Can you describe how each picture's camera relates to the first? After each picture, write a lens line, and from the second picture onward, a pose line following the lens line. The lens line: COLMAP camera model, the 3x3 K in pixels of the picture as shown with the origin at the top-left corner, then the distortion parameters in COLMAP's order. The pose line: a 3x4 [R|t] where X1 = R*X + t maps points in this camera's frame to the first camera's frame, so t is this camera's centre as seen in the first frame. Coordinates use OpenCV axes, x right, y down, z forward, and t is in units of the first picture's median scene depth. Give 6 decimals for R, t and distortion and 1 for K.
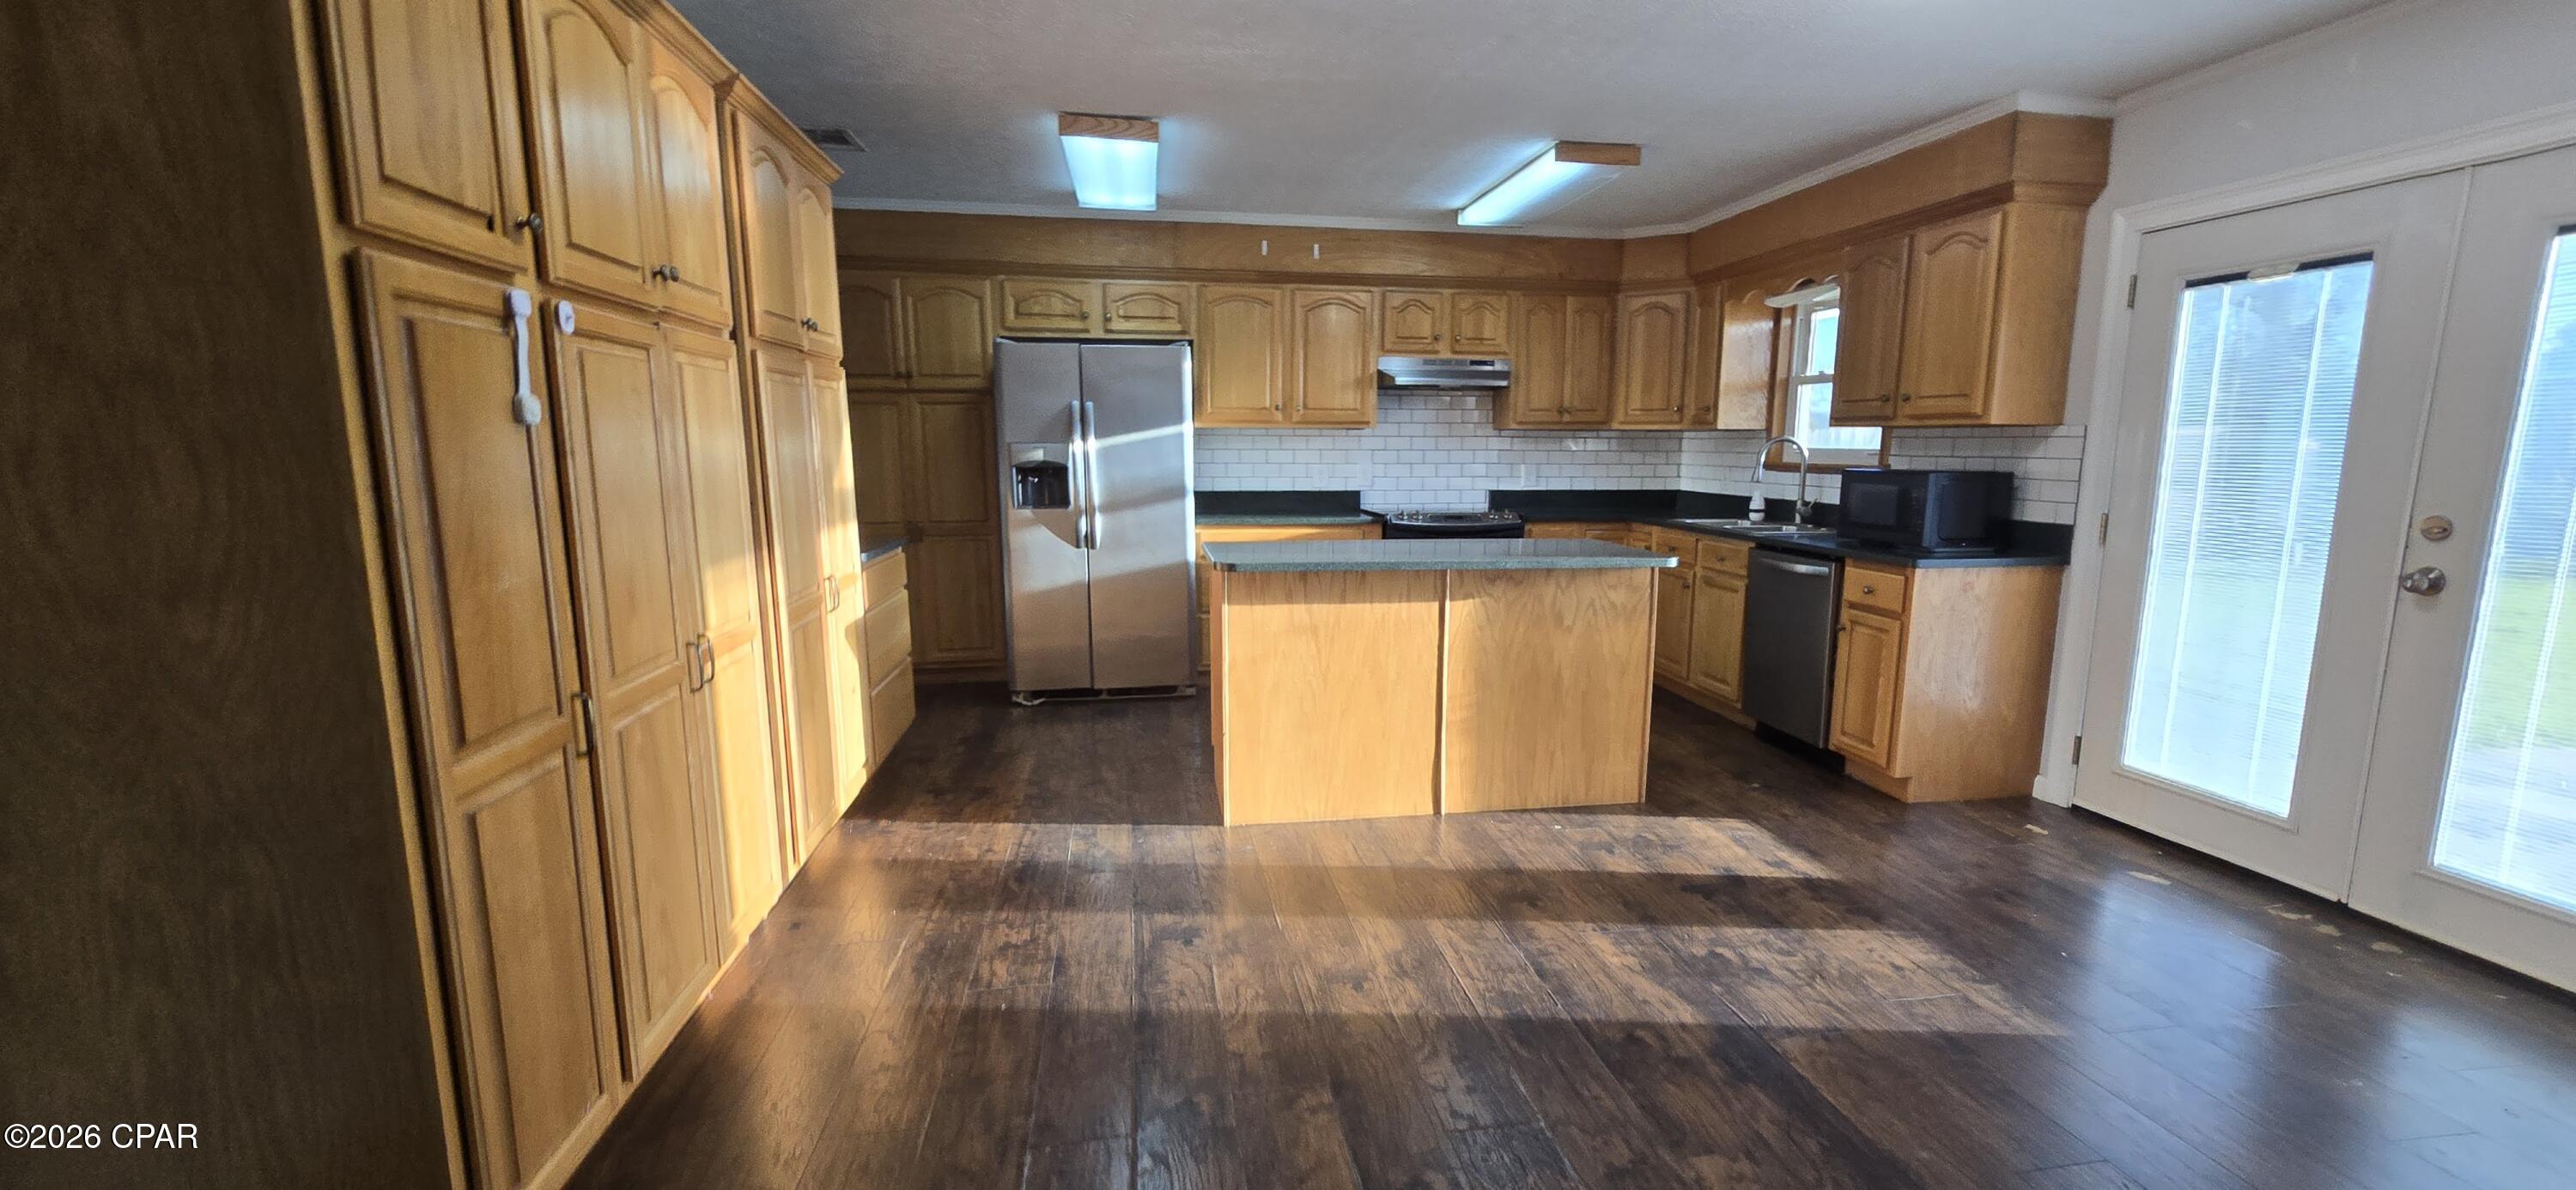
lens RADIAL K [[1070.2, 0, 1324.6], [0, 1070.2, 614.1], [0, 0, 1]] dist [-0.002008, -0.000117]
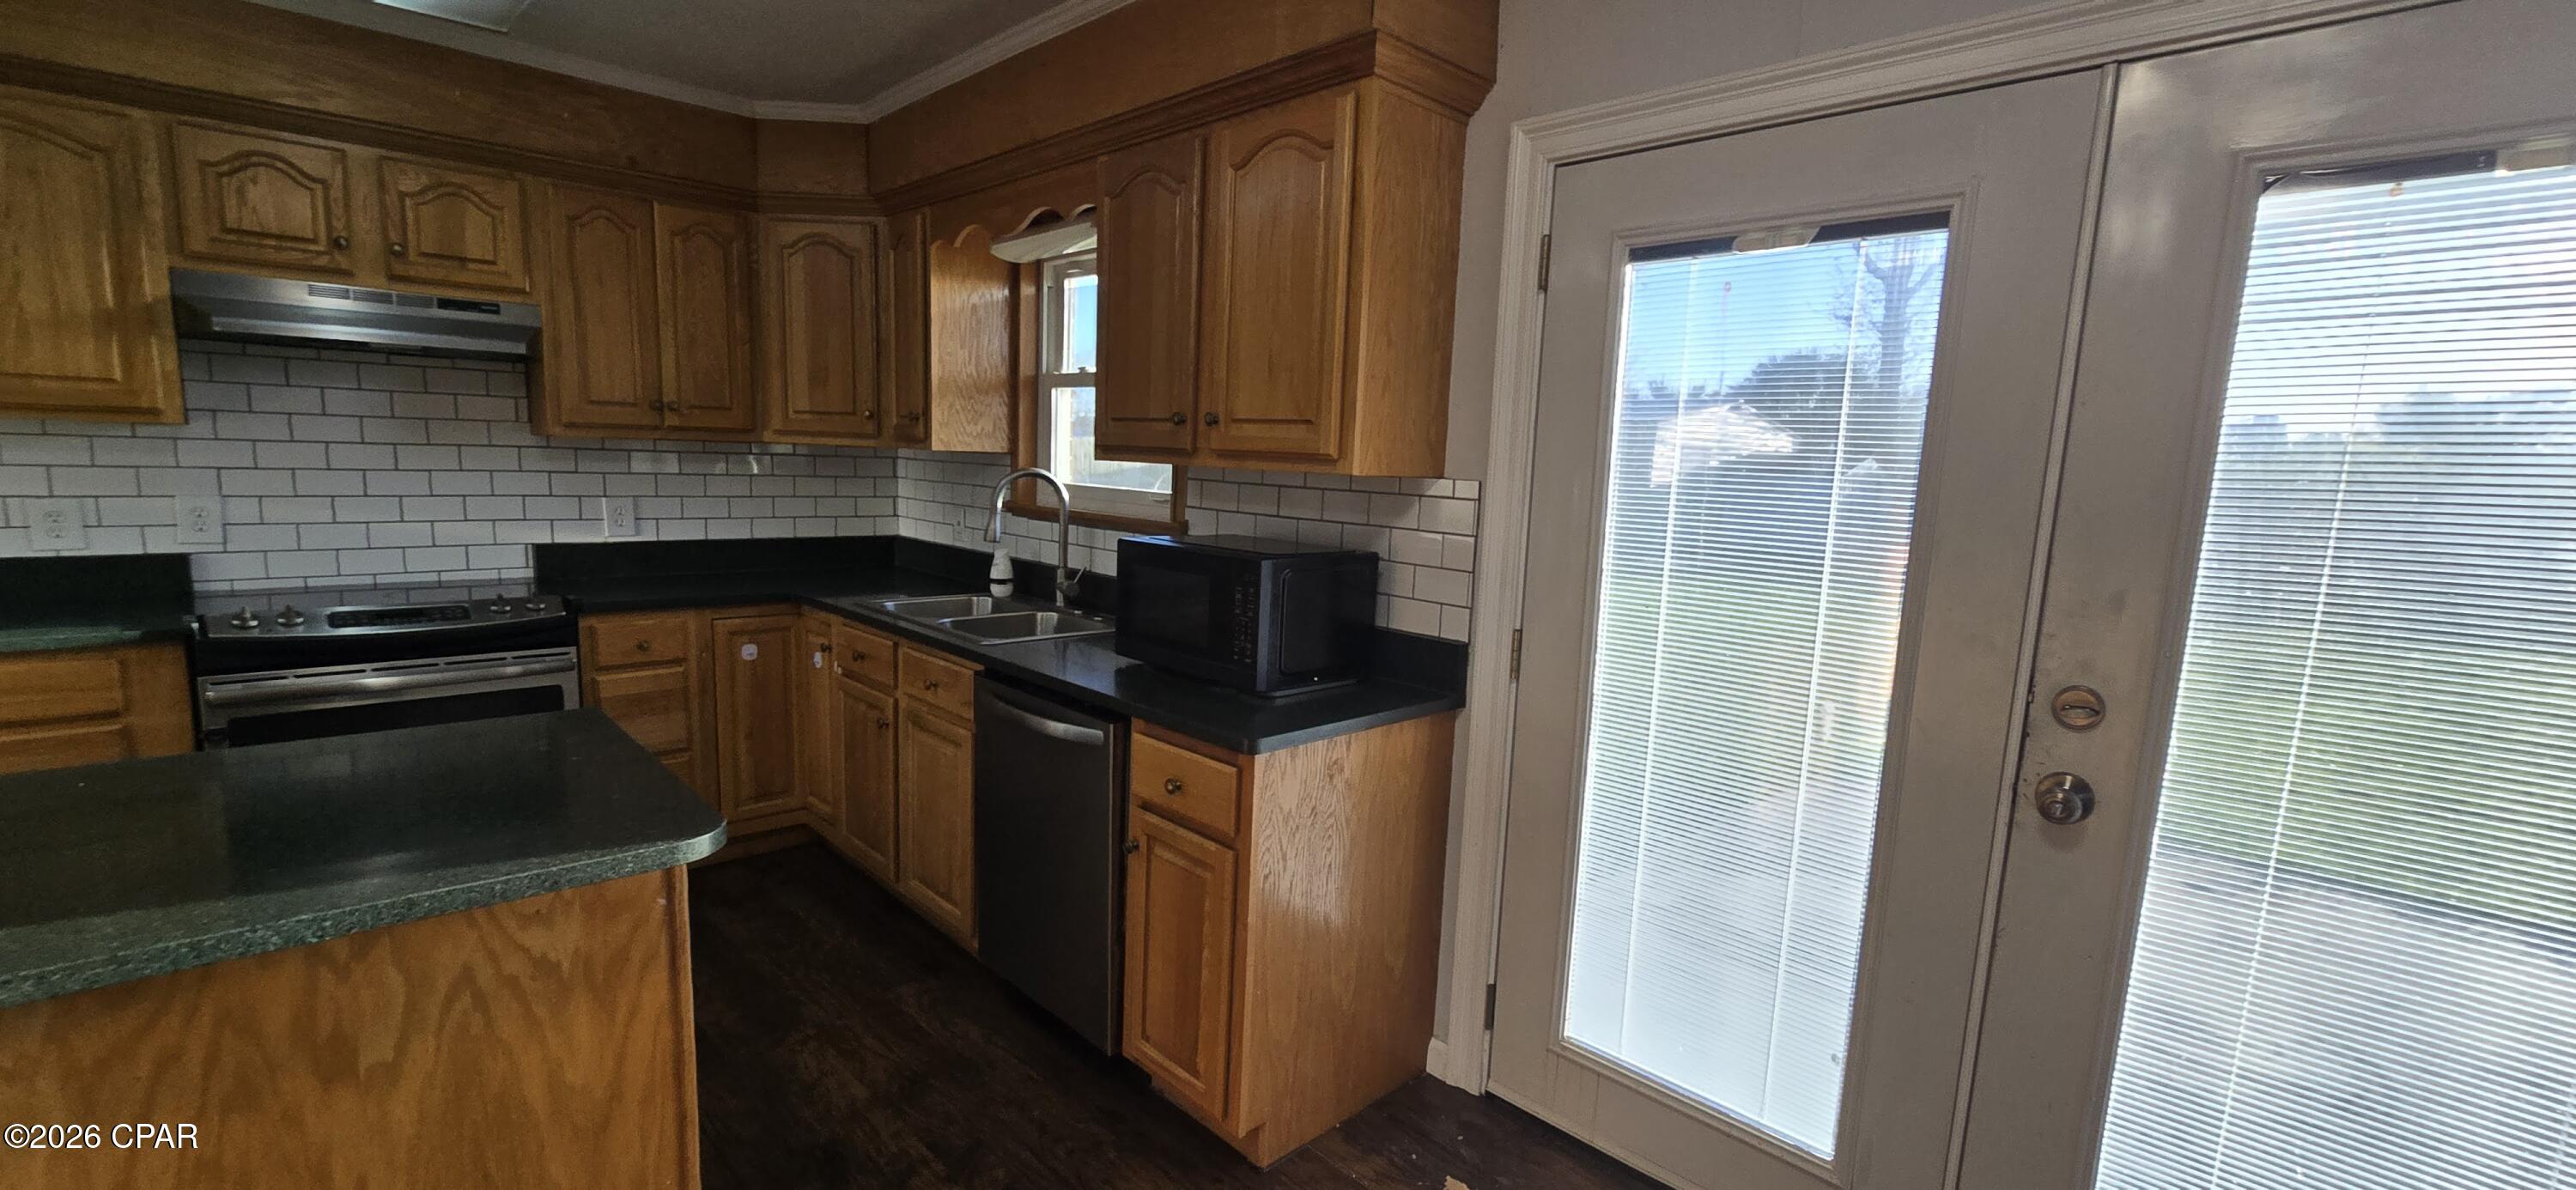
lens RADIAL K [[1038.6, 0, 1288.0], [0, 1038.6, 595.0], [0, 0, 1]] dist [-0.000859, -0.000081]
pose [[0.825226, -0.049113, 0.562664, 0.221723], [0.053972, 0.998510, 0.007998, -0.094442], [-0.562218, 0.023768, 0.826647, 0.443515]]
